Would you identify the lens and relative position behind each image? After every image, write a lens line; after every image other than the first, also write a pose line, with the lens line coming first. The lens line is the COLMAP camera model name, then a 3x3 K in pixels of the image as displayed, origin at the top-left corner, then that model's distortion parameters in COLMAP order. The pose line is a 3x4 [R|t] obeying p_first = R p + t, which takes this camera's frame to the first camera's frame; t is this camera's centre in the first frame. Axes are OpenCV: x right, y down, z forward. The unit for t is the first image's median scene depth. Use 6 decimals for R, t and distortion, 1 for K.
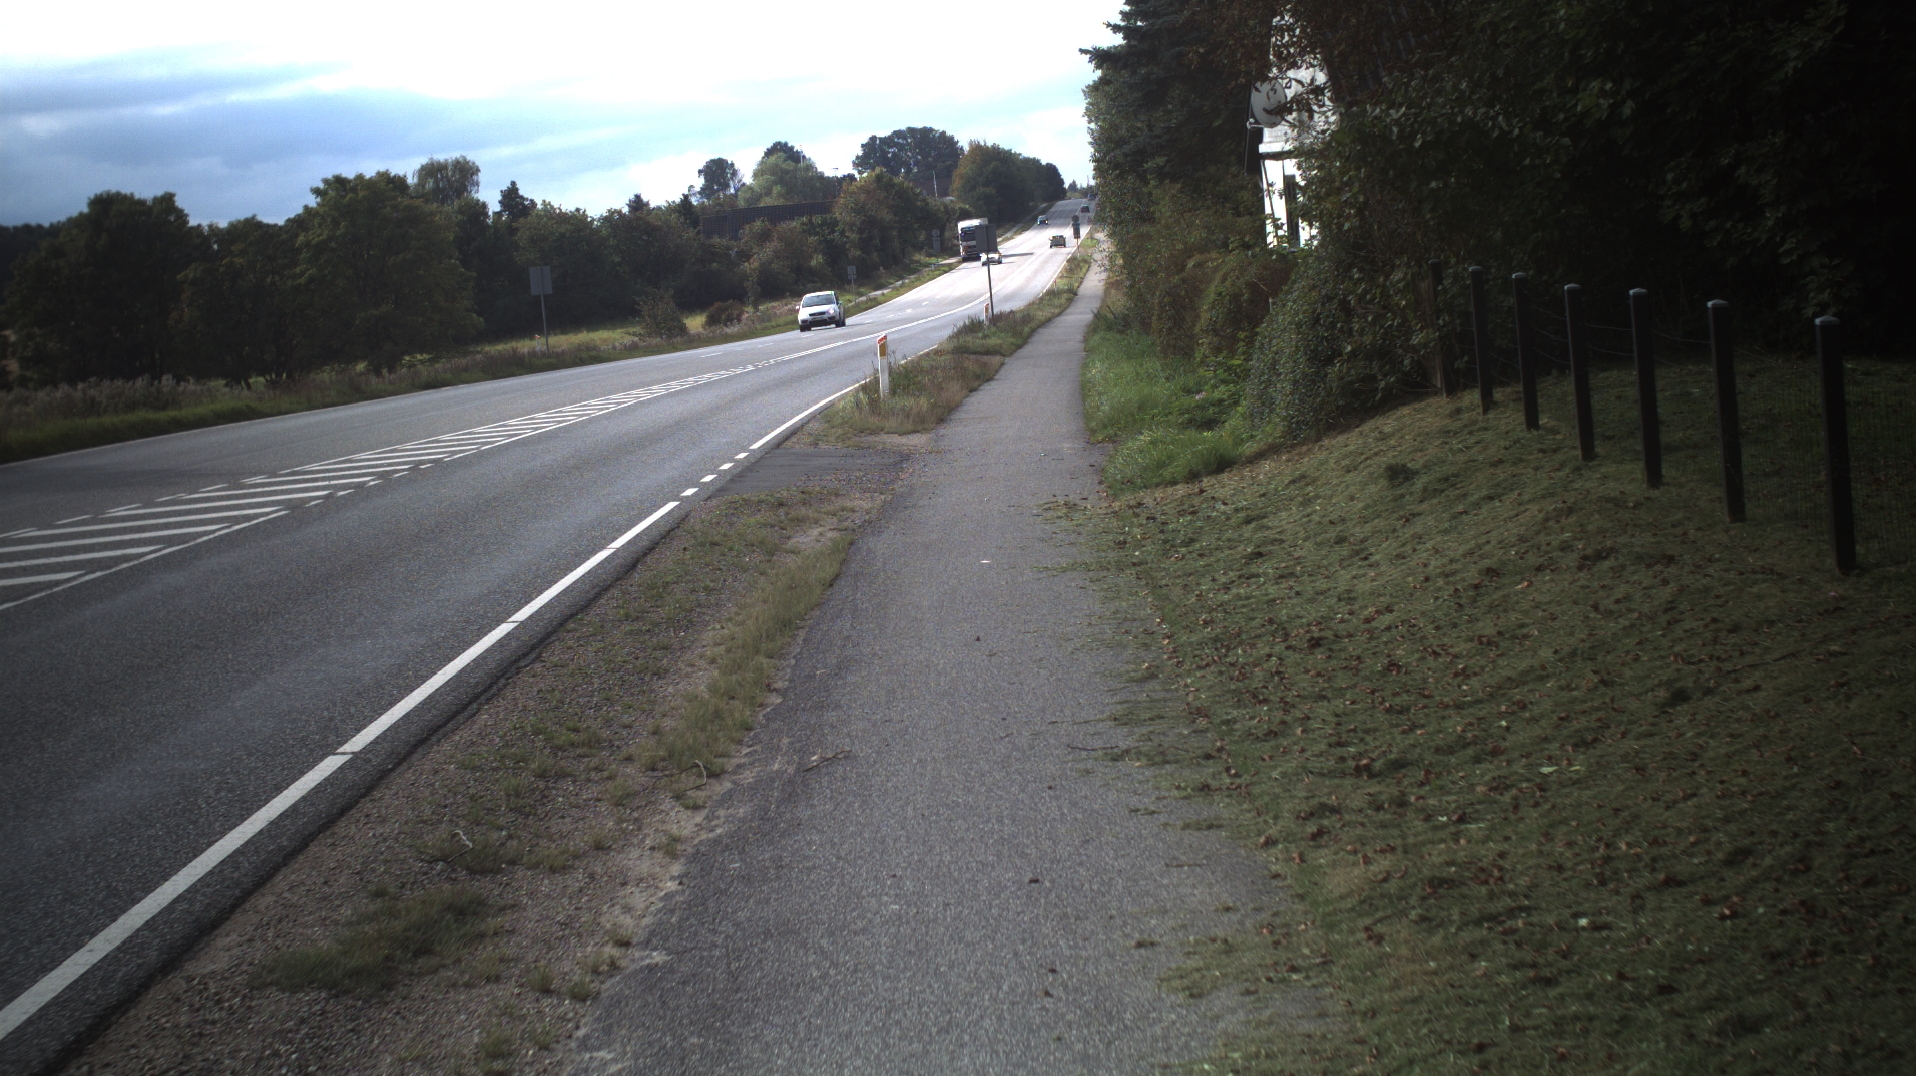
lens RADIAL K [[3299.9, 0, 958.0], [0, 3299.9, 538.0], [0, 0, 1]] dist [-0.268823, 0.334479]
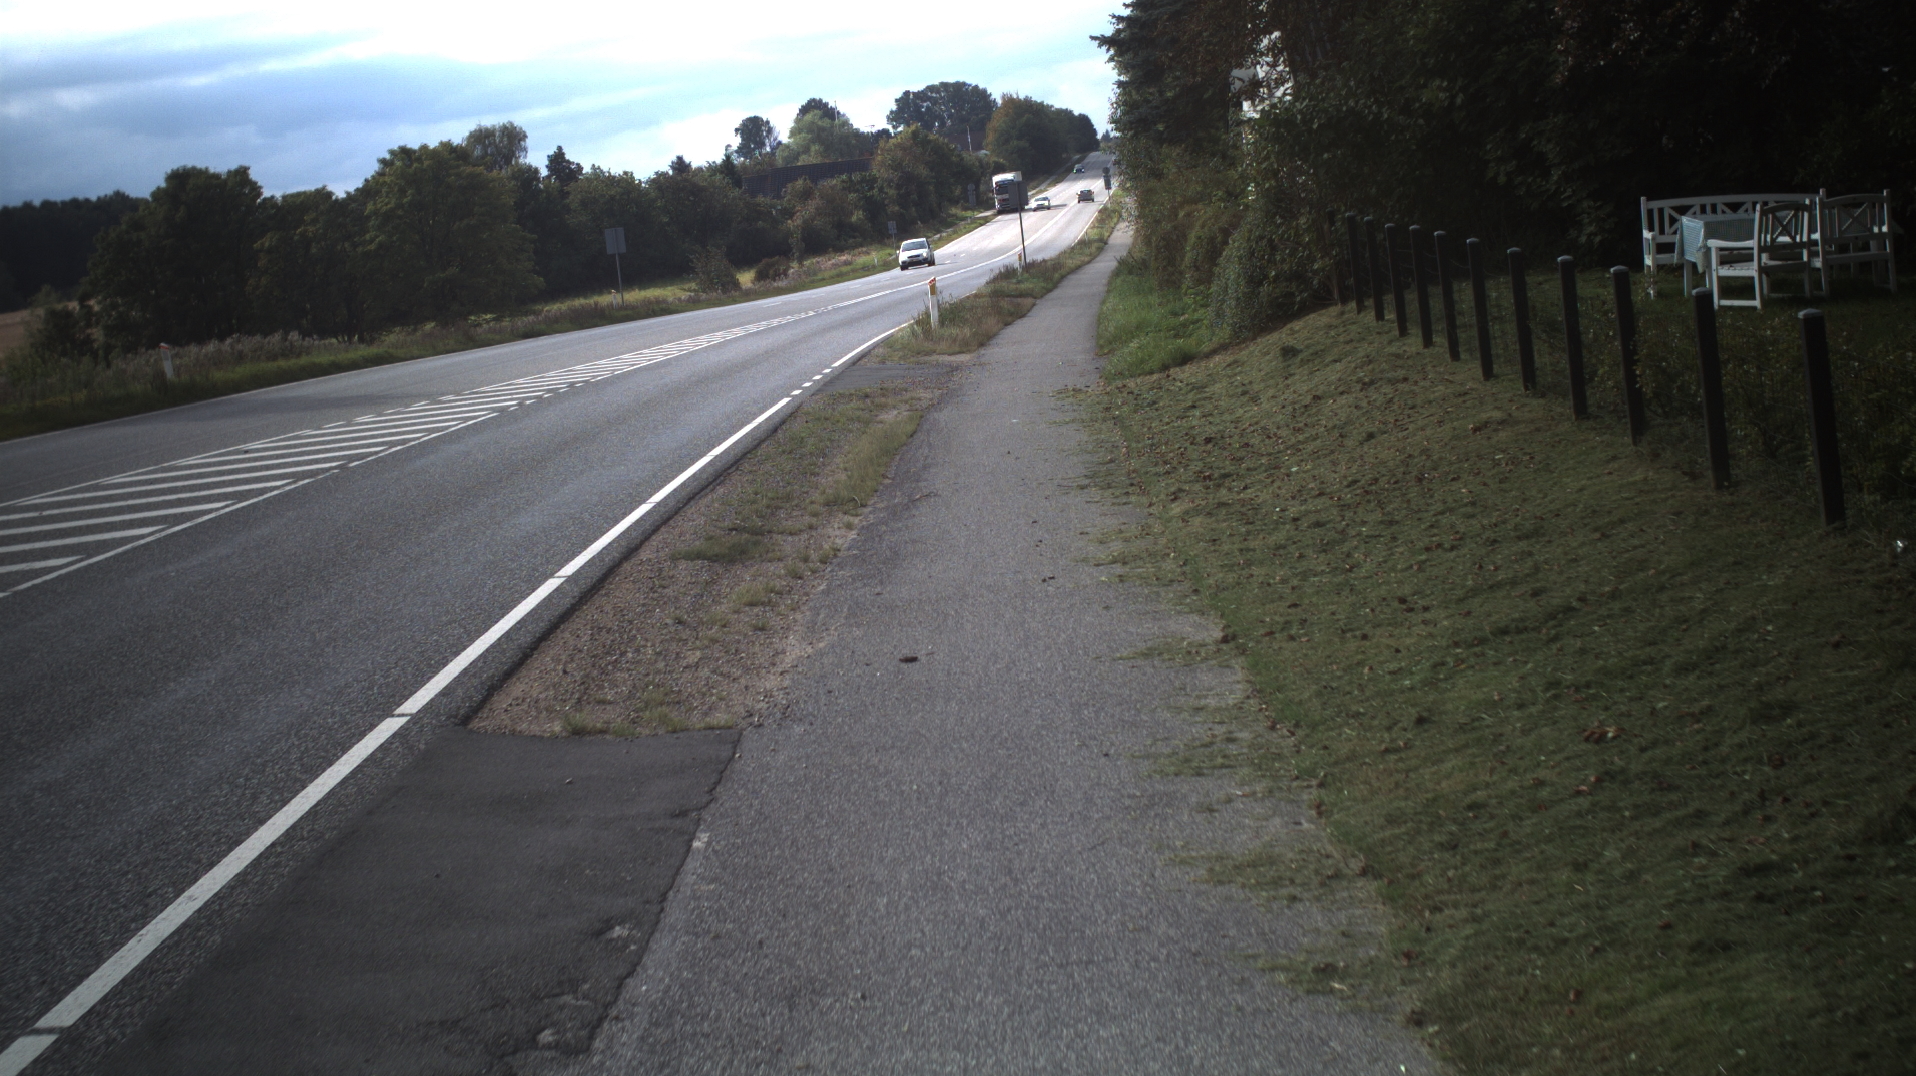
lens RADIAL K [[3299.9, 0, 958.0], [0, 3299.9, 538.0], [0, 0, 1]] dist [-0.268823, 0.334479]
pose [[0.999689, -0.021355, -0.012902, 0.000097], [0.021537, 0.999668, 0.014114, 0.004448], [0.012597, -0.014388, 0.999817, -0.055256]]
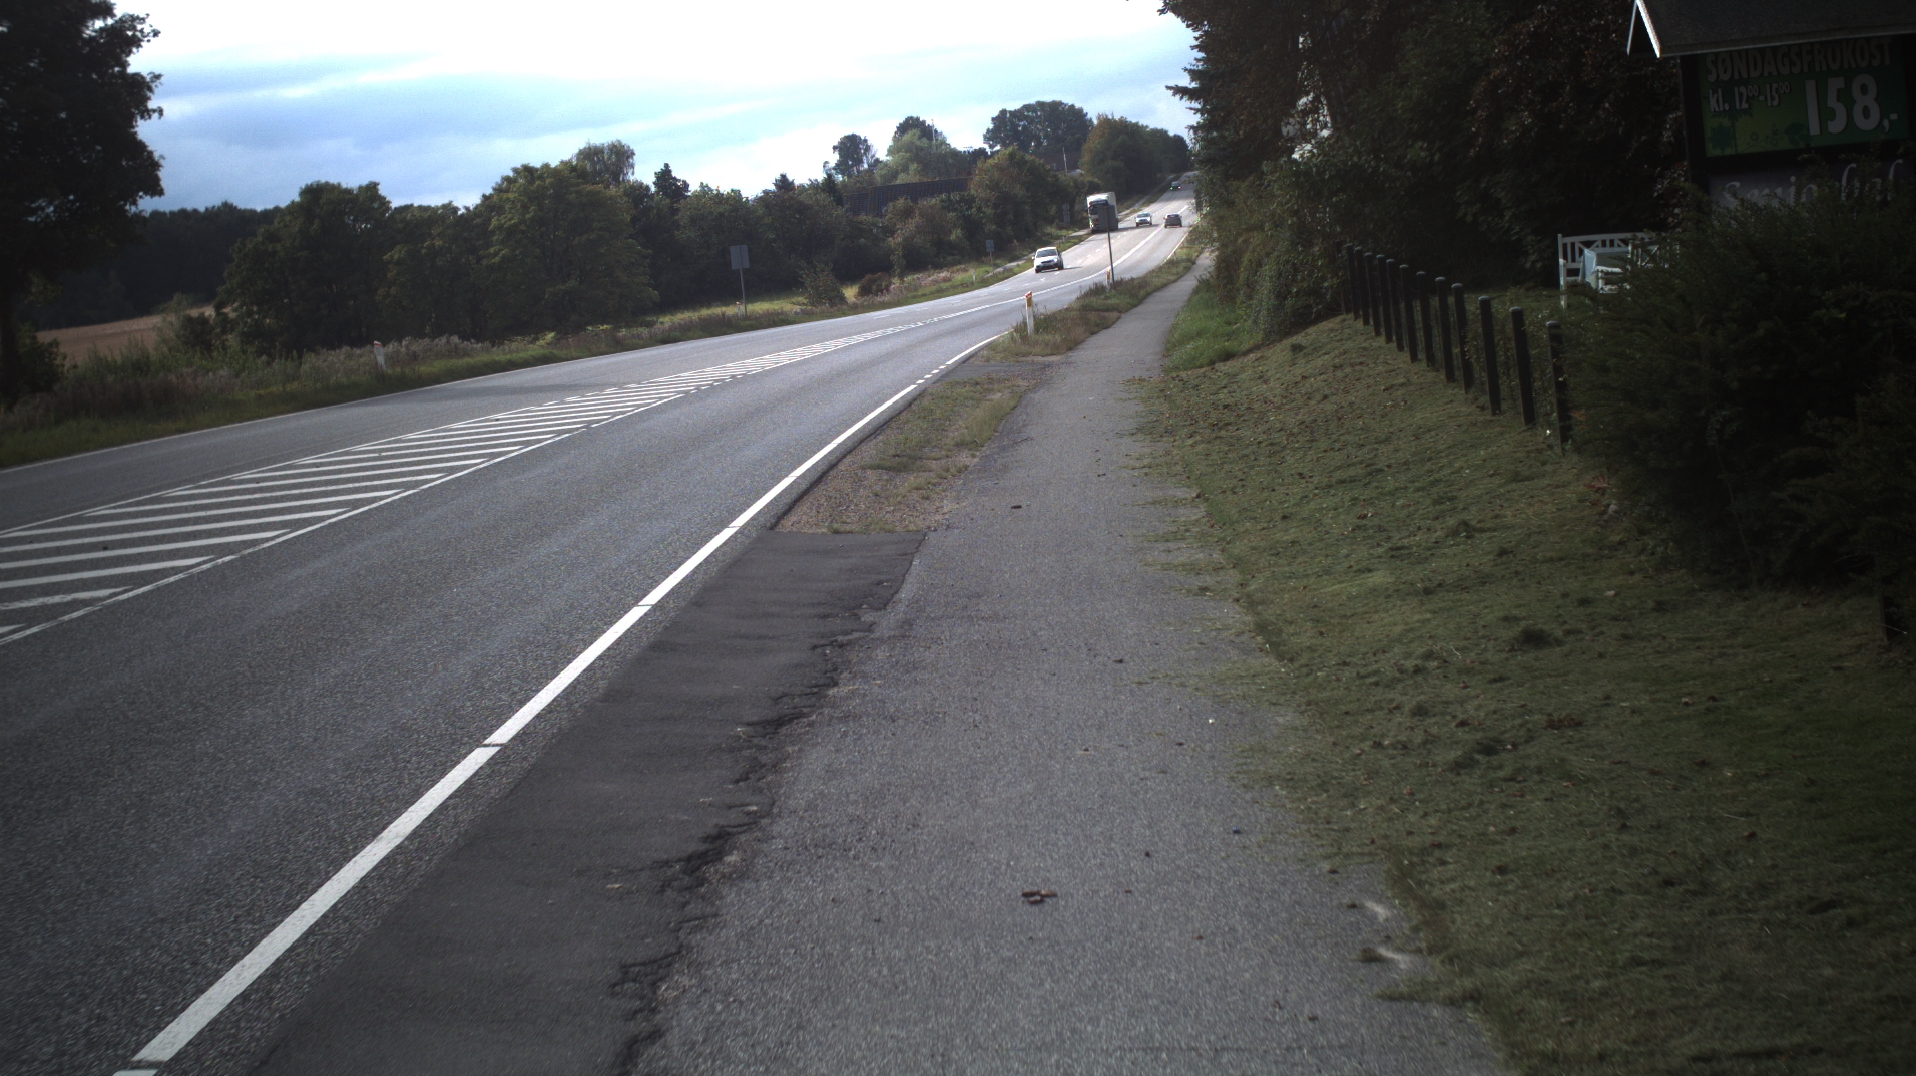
lens RADIAL K [[3299.9, 0, 958.0], [0, 3299.9, 538.0], [0, 0, 1]] dist [-0.268823, 0.334479]
pose [[0.999107, -0.011137, -0.040763, 0.000939], [0.011489, 0.999899, 0.008398, 0.008377], [0.040665, -0.008858, 0.999134, -0.110554]]
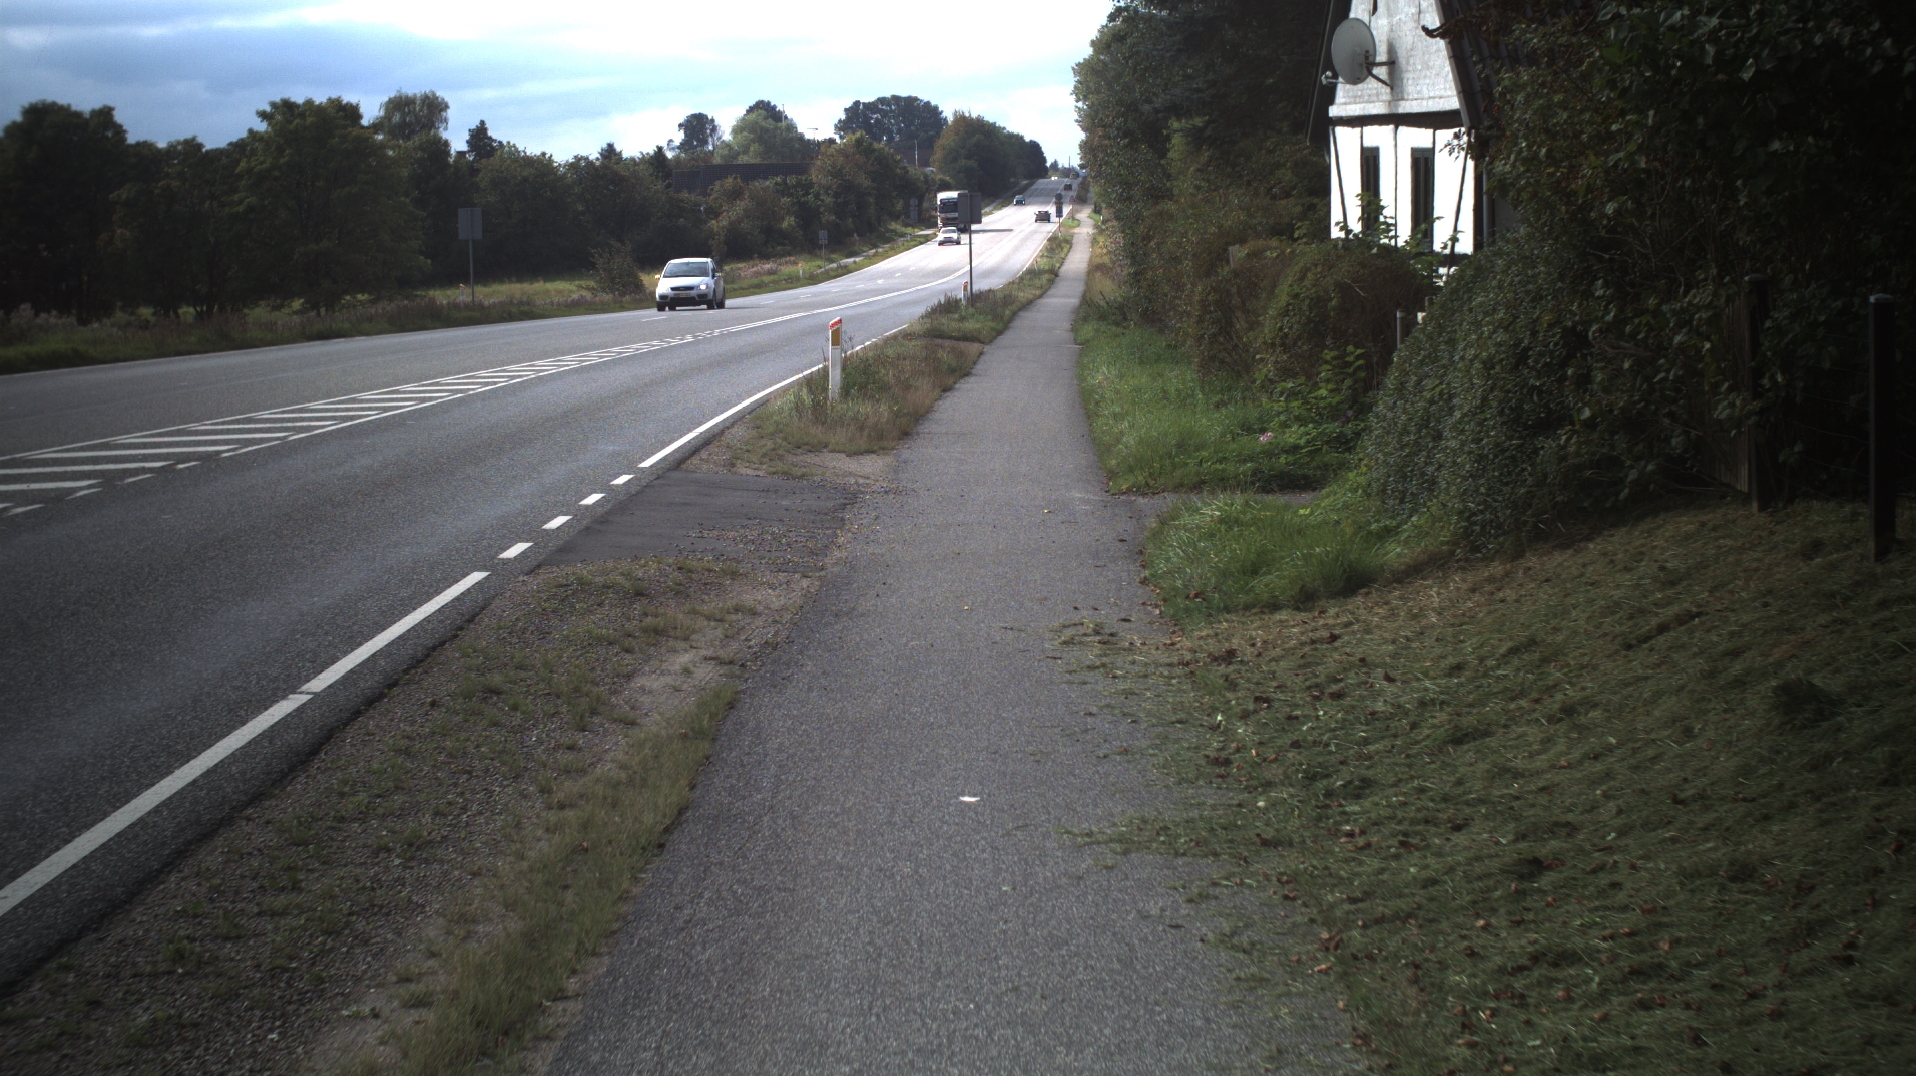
lens RADIAL K [[3299.9, 0, 958.0], [0, 3299.9, 538.0], [0, 0, 1]] dist [-0.268823, 0.334479]
pose [[0.997876, 0.063814, 0.013118, -0.000326], [-0.063919, 0.997925, 0.007780, -0.004404], [-0.012594, -0.008602, 0.999884, 0.055456]]
